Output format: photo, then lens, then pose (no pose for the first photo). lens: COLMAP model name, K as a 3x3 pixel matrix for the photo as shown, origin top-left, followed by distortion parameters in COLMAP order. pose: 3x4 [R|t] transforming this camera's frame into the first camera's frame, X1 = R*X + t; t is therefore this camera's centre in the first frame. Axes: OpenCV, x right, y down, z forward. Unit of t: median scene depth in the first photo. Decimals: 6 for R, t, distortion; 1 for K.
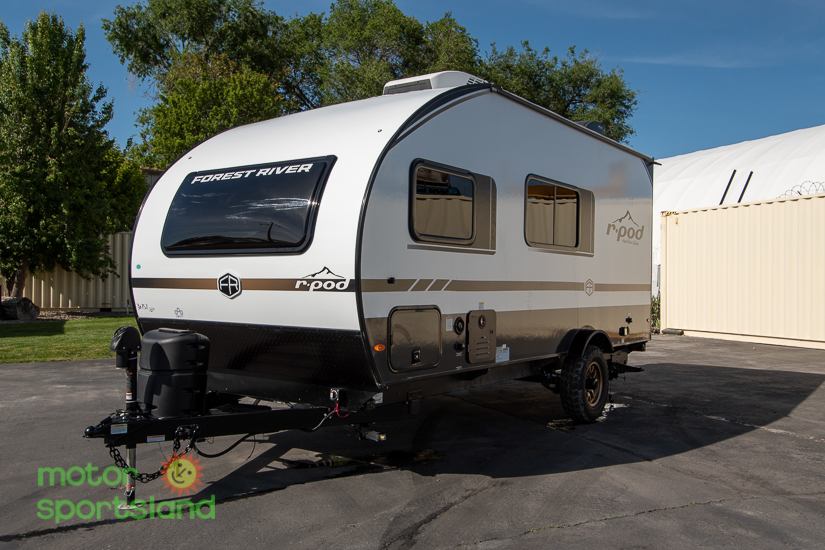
lens RADIAL K [[728.3, 0, 457.1], [0, 728.3, 285.5], [0, 0, 1]] dist [0.002501, -0.007240]
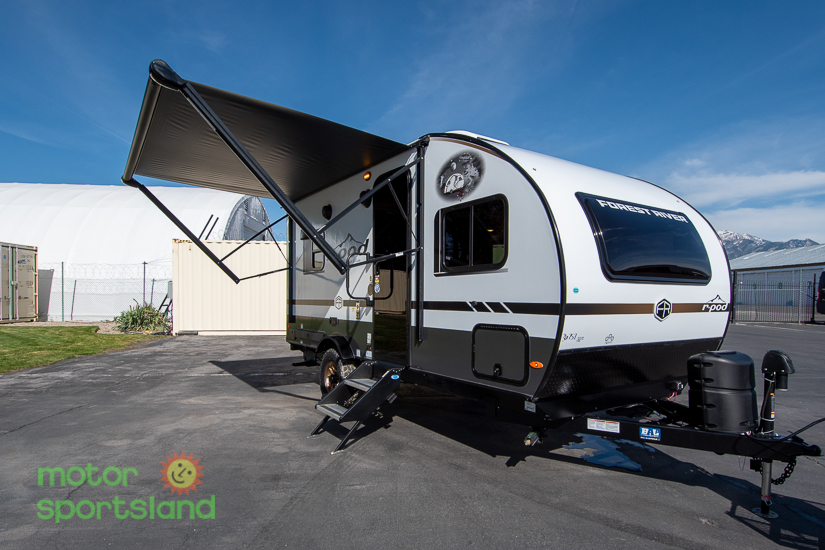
lens RADIAL K [[468.8, 0, 418.1], [0, 468.8, 303.1], [0, 0, 1]] dist [0.059681, -0.068796]
pose [[0.375730, -0.017775, 0.926559, -1.154009], [-0.000665, 0.999811, 0.019450, -0.024490], [-0.926729, -0.007924, 0.375647, 1.087896]]
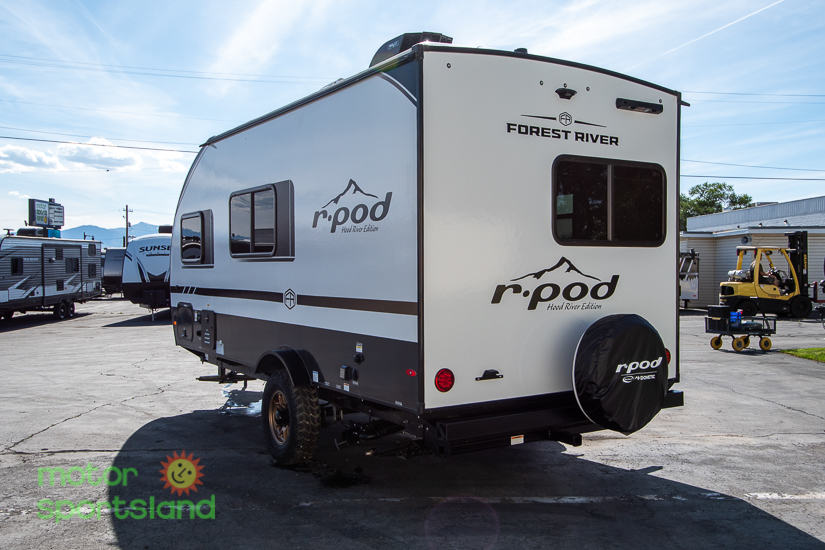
lens RADIAL K [[796.4, 0, 412.5], [0, 796.4, 275.0], [0, 0, 1]] dist [0.023471, -0.000254]
pose [[-0.388739, 0.000562, -0.921348, 1.401802], [-0.002101, 0.999997, 0.001496, -0.038127], [0.921346, 0.002518, -0.388736, 2.163965]]
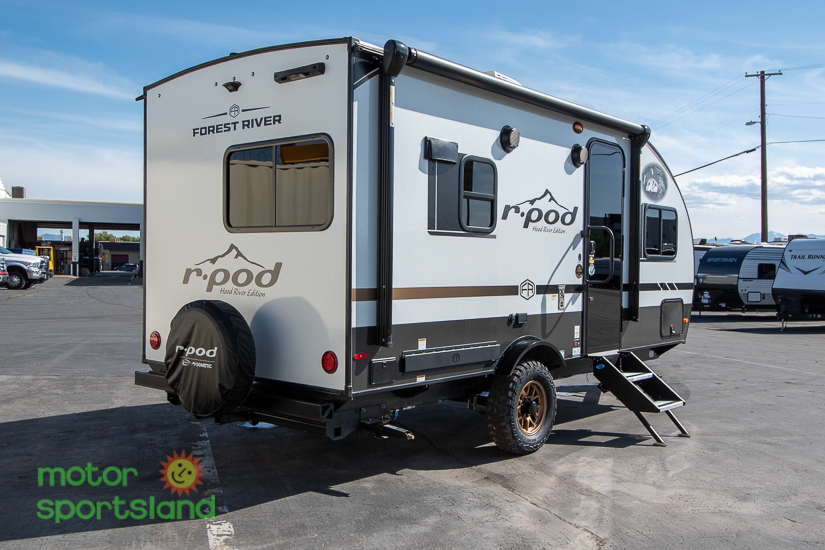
lens RADIAL K [[794.5, 0, 419.3], [0, 794.5, 279.2], [0, 0, 1]] dist [0.044166, -0.016836]
pose [[-0.992293, -0.027257, 0.120876, -0.109099], [-0.025082, 0.999496, 0.019473, -0.040039], [-0.121346, 0.016291, -0.992477, 3.040295]]
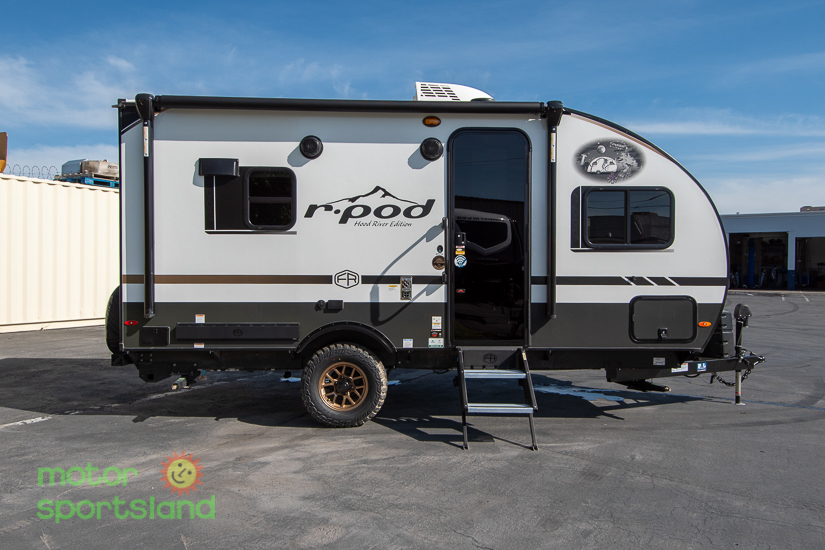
lens RADIAL K [[630.6, 0, 416.4], [0, 630.6, 277.7], [0, 0, 1]] dist [0.029436, -0.005307]
pose [[-0.566970, -0.023290, 0.823409, -1.142732], [-0.010049, 0.999721, 0.021357, -0.030449], [-0.823677, 0.003834, -0.567046, 2.265699]]
